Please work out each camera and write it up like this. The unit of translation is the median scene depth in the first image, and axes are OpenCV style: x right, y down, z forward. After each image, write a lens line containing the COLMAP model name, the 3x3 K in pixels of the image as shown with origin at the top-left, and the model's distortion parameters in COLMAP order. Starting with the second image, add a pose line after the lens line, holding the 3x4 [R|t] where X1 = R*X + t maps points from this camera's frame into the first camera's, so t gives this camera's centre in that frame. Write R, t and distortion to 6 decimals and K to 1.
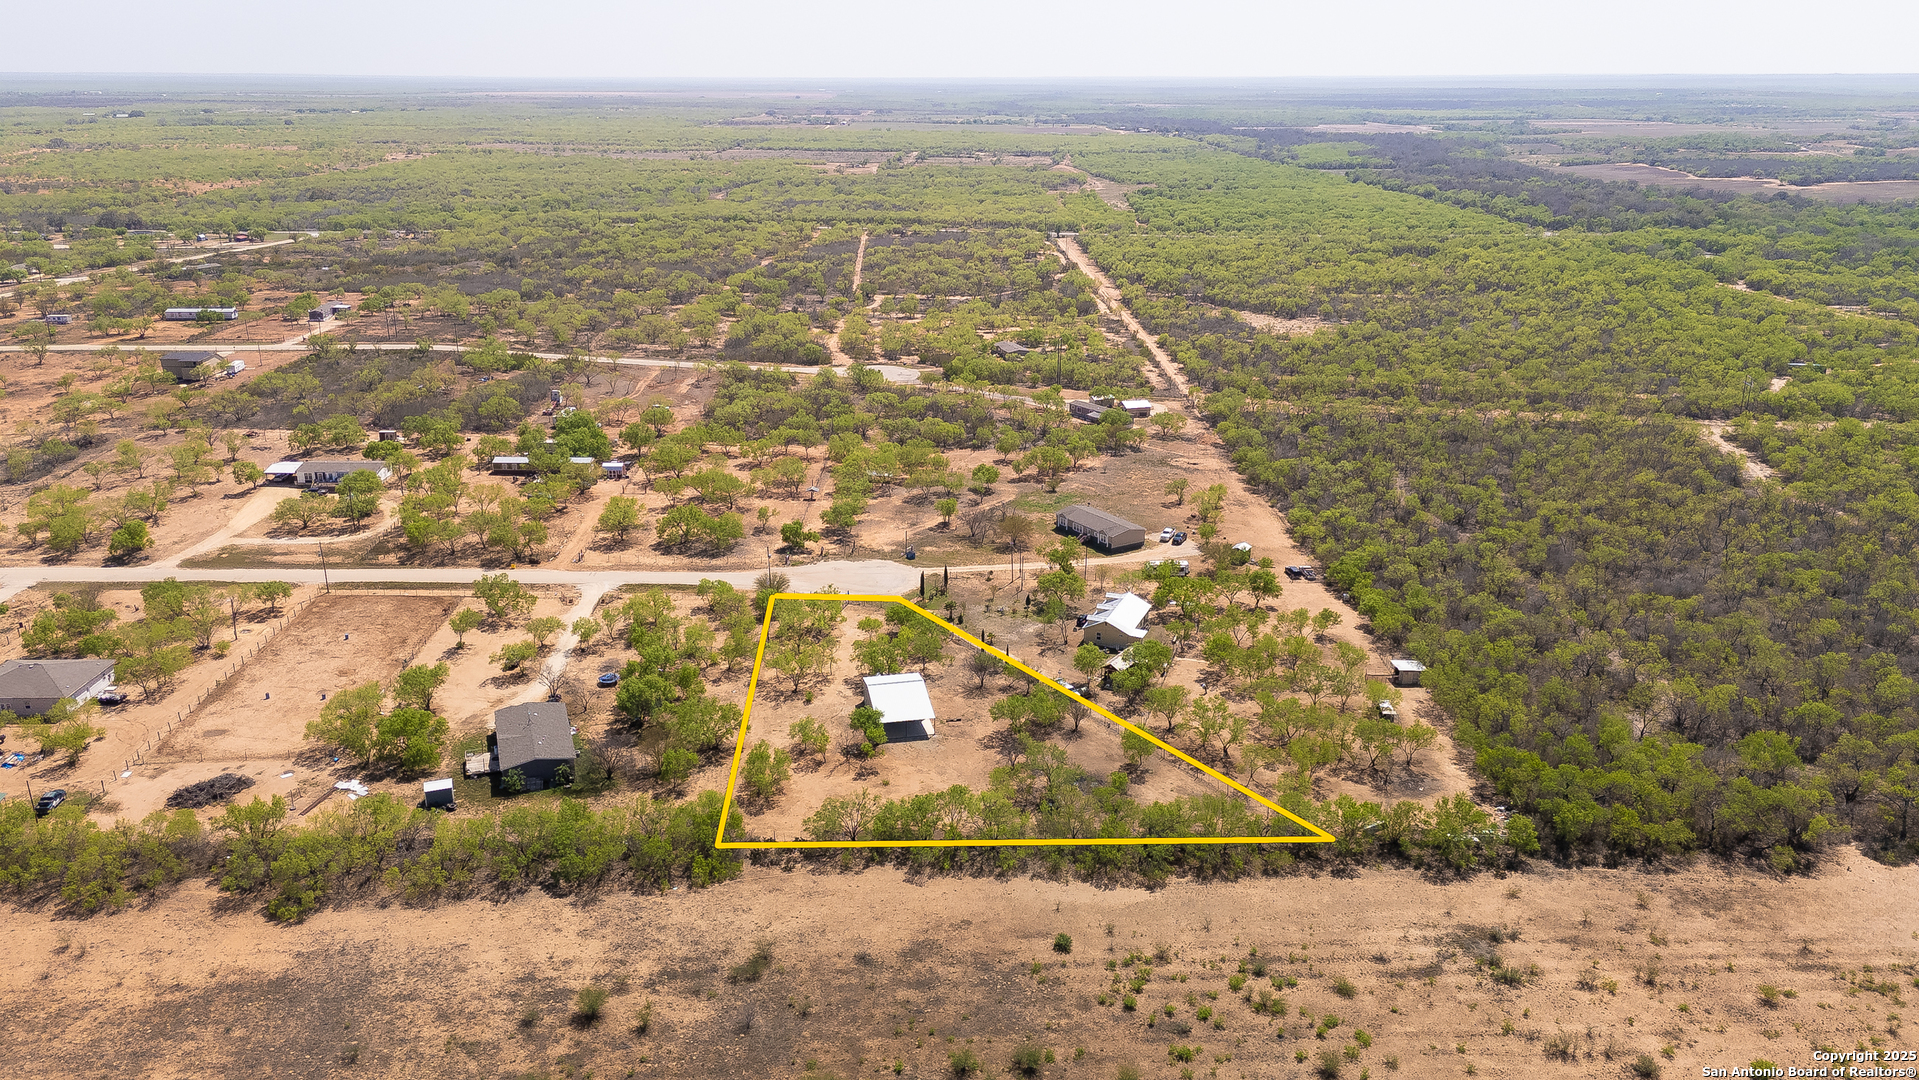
lens RADIAL K [[1412.3, 0, 961.6], [0, 1412.3, 541.2], [0, 0, 1]] dist [0.082524, -0.083545]
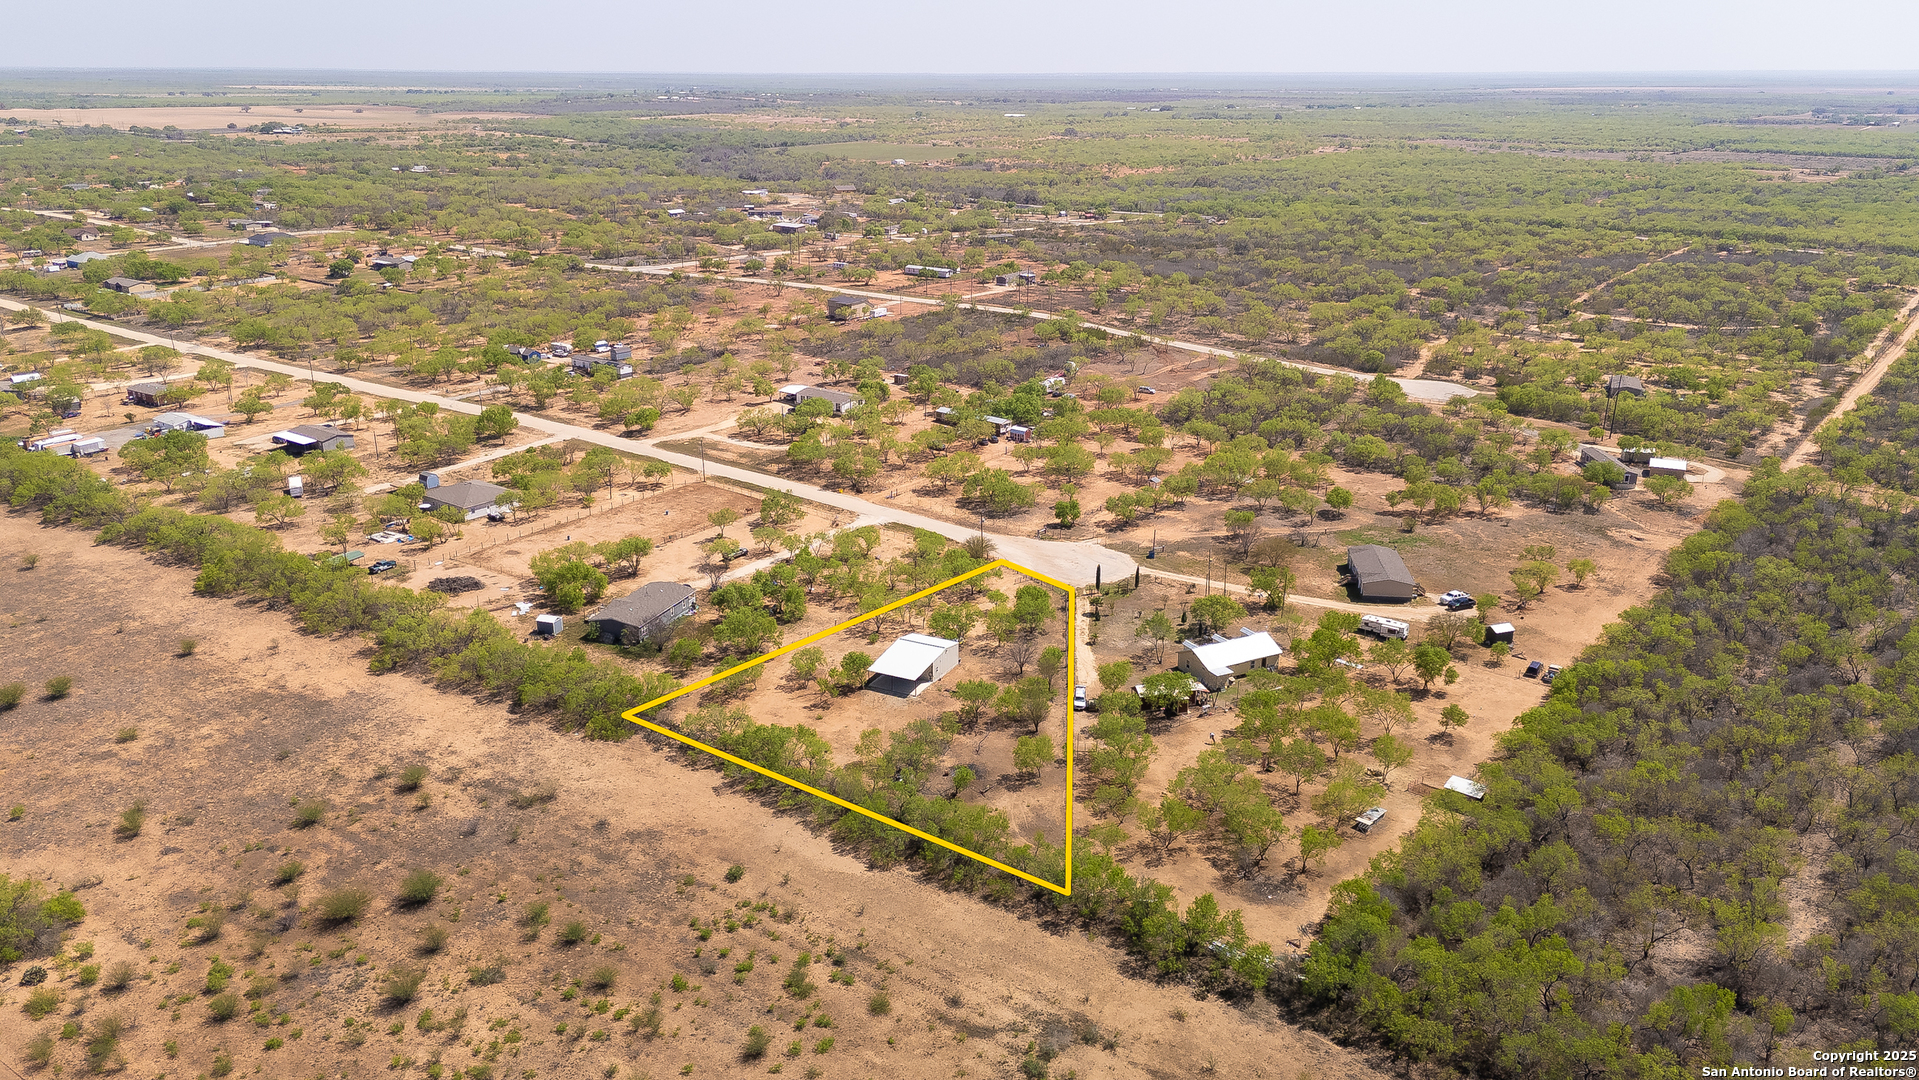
lens RADIAL K [[1412.3, 0, 961.6], [0, 1412.3, 541.2], [0, 0, 1]] dist [0.082524, -0.083545]
pose [[0.773989, 0.201830, -0.600172, 0.574045], [-0.200382, 0.977199, 0.070204, -0.053336], [0.600657, 0.065927, 0.796784, 0.162862]]
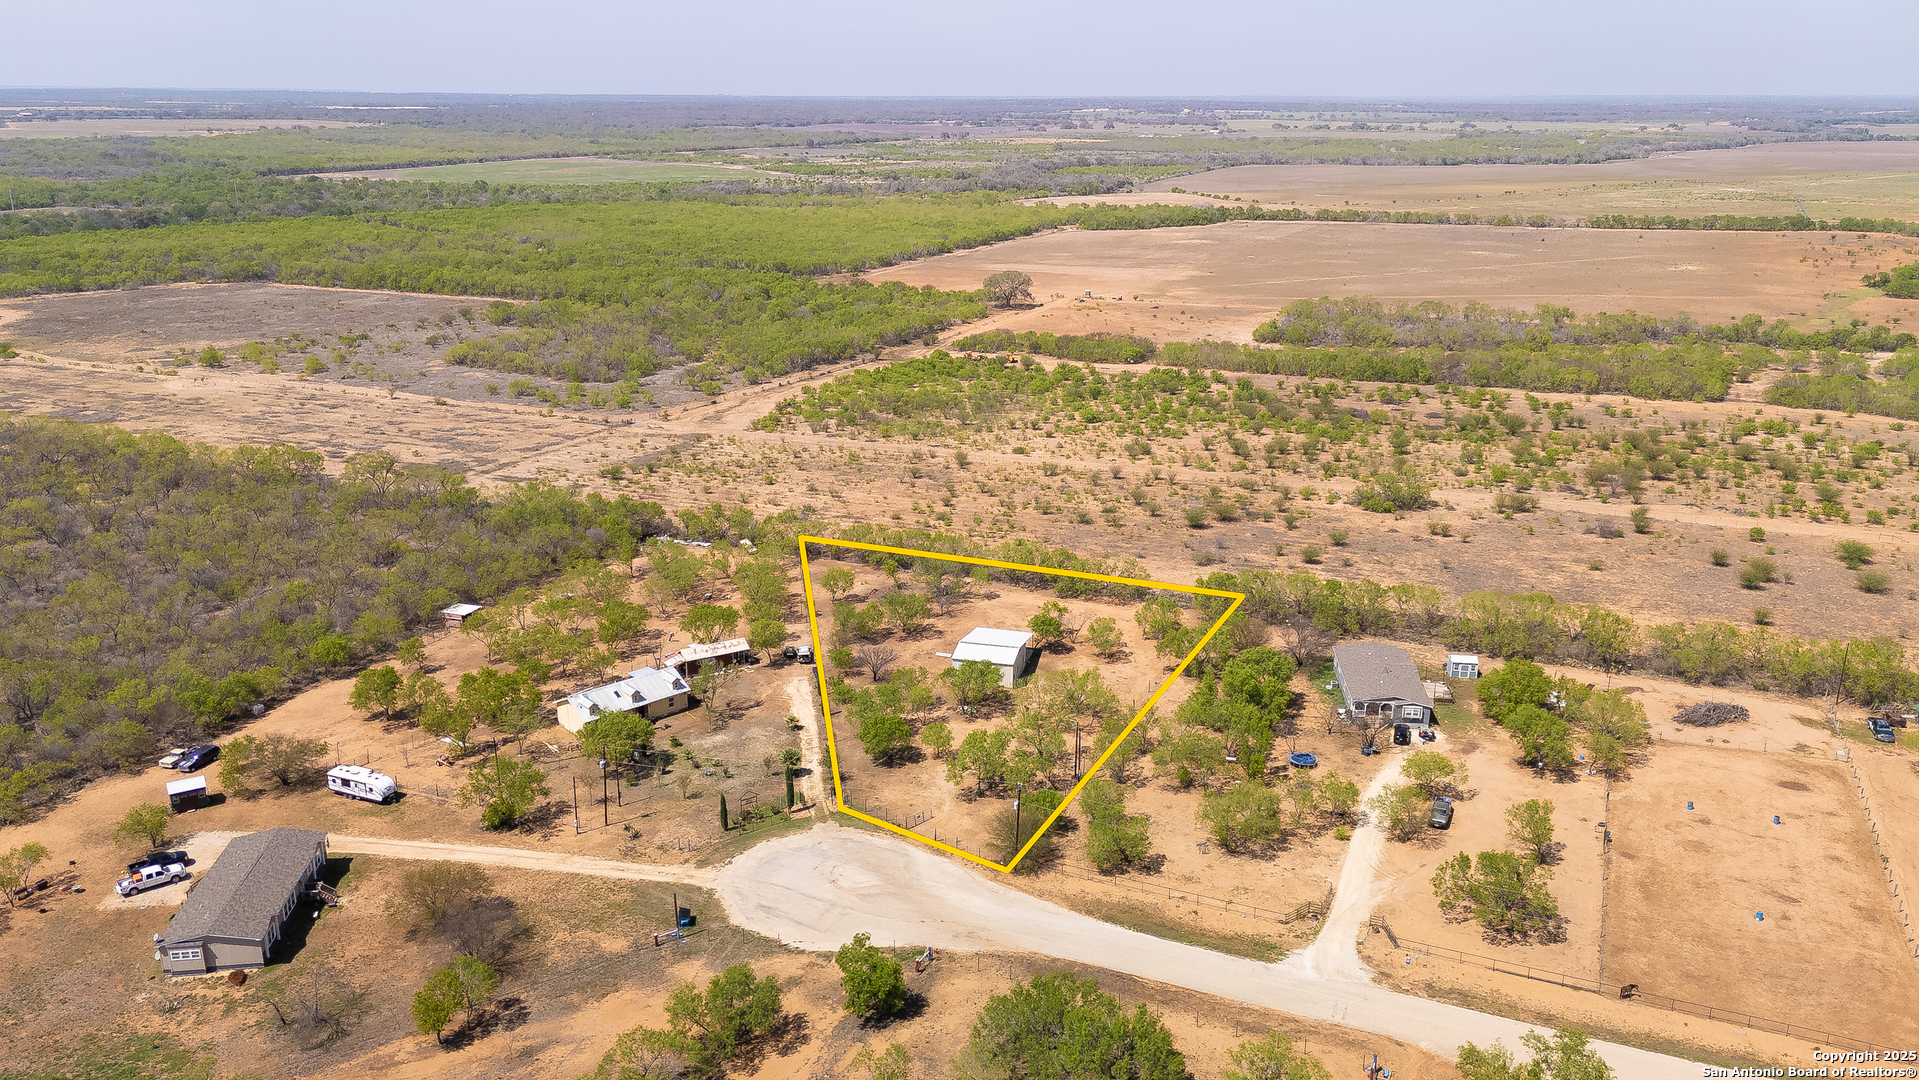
lens RADIAL K [[1412.3, 0, 961.6], [0, 1412.3, 541.2], [0, 0, 1]] dist [0.082524, -0.083545]
pose [[-0.898120, -0.134522, 0.418669, -0.390461], [0.135012, 0.821730, 0.553653, -0.448309], [-0.418512, 0.553773, -0.719850, 1.568953]]
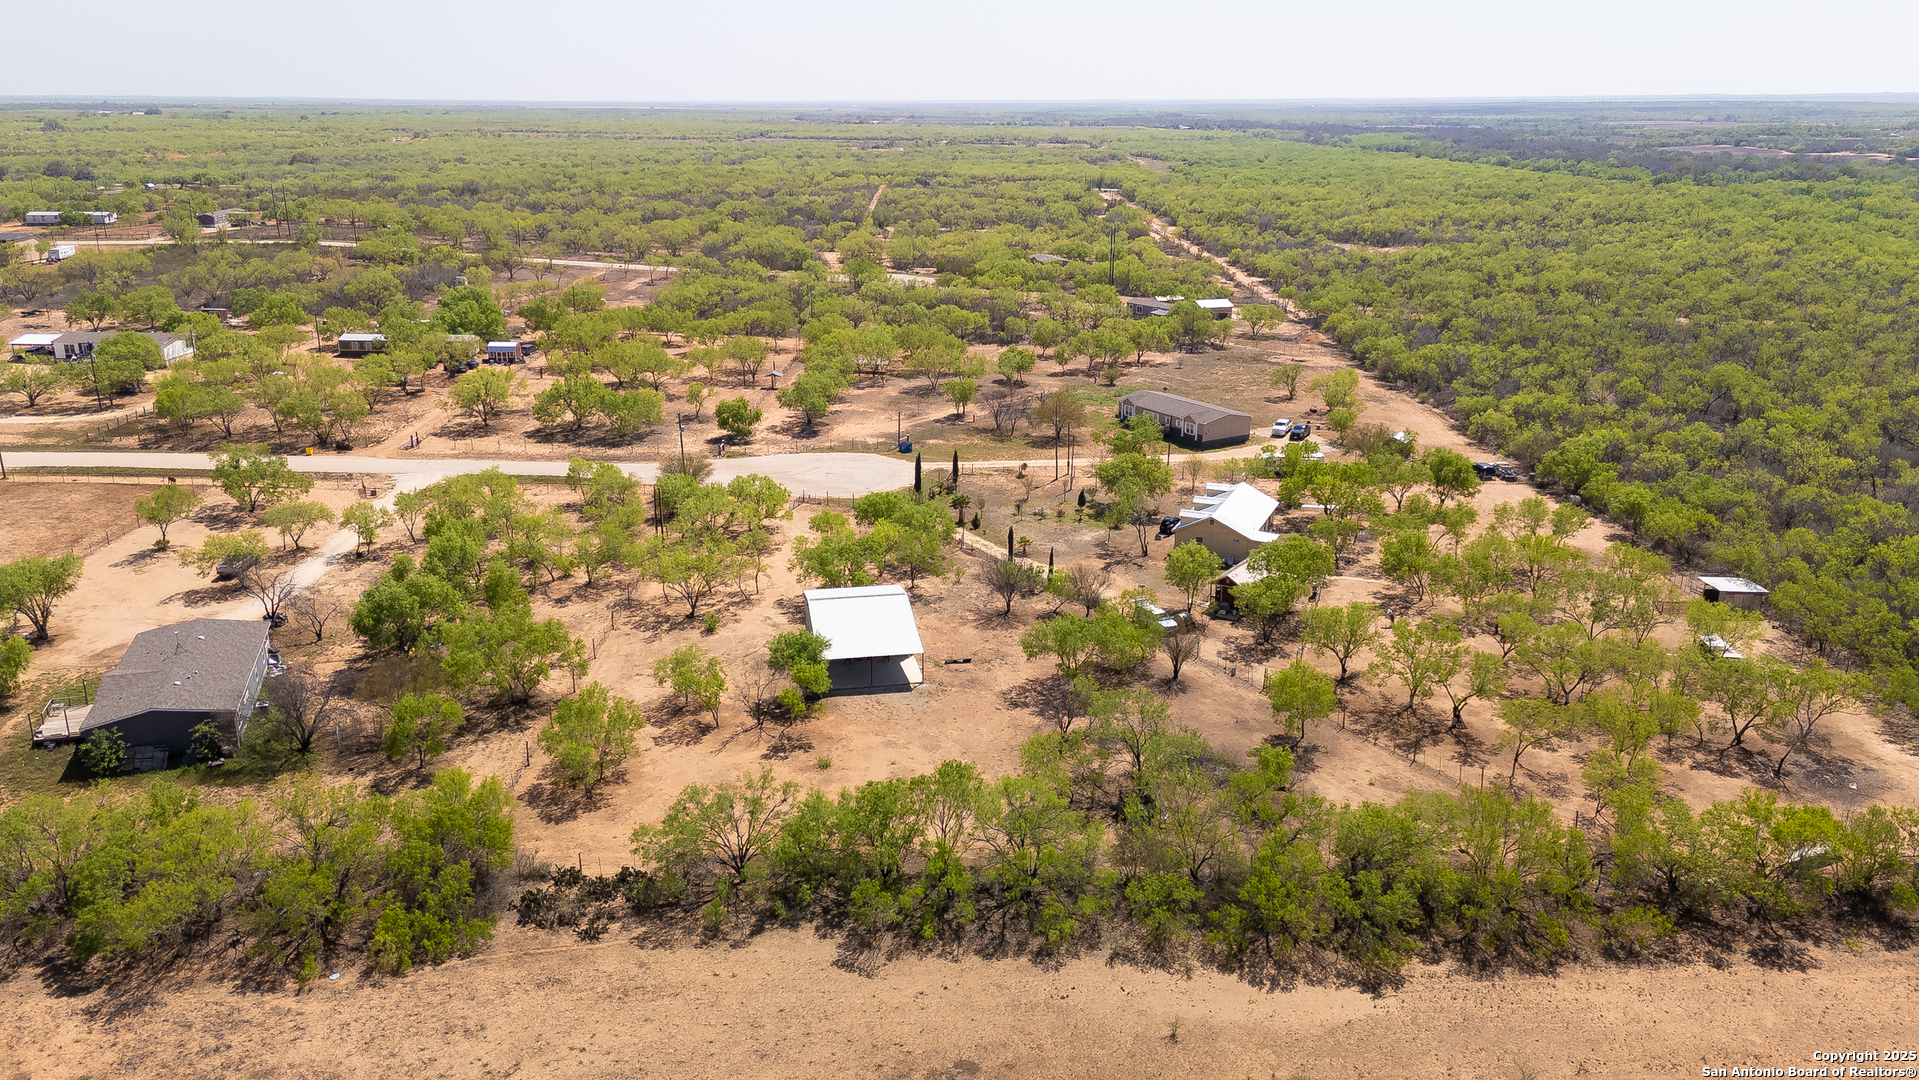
lens RADIAL K [[1413.9, 0, 959.5], [0, 1413.9, 540.0], [0, 0, 1]] dist [0.033805, -0.001521]
pose [[0.999700, 0.005682, -0.023838, 0.008042], [-0.006115, 0.999817, -0.018124, 0.084149], [0.023731, 0.018264, 0.999552, 0.412932]]
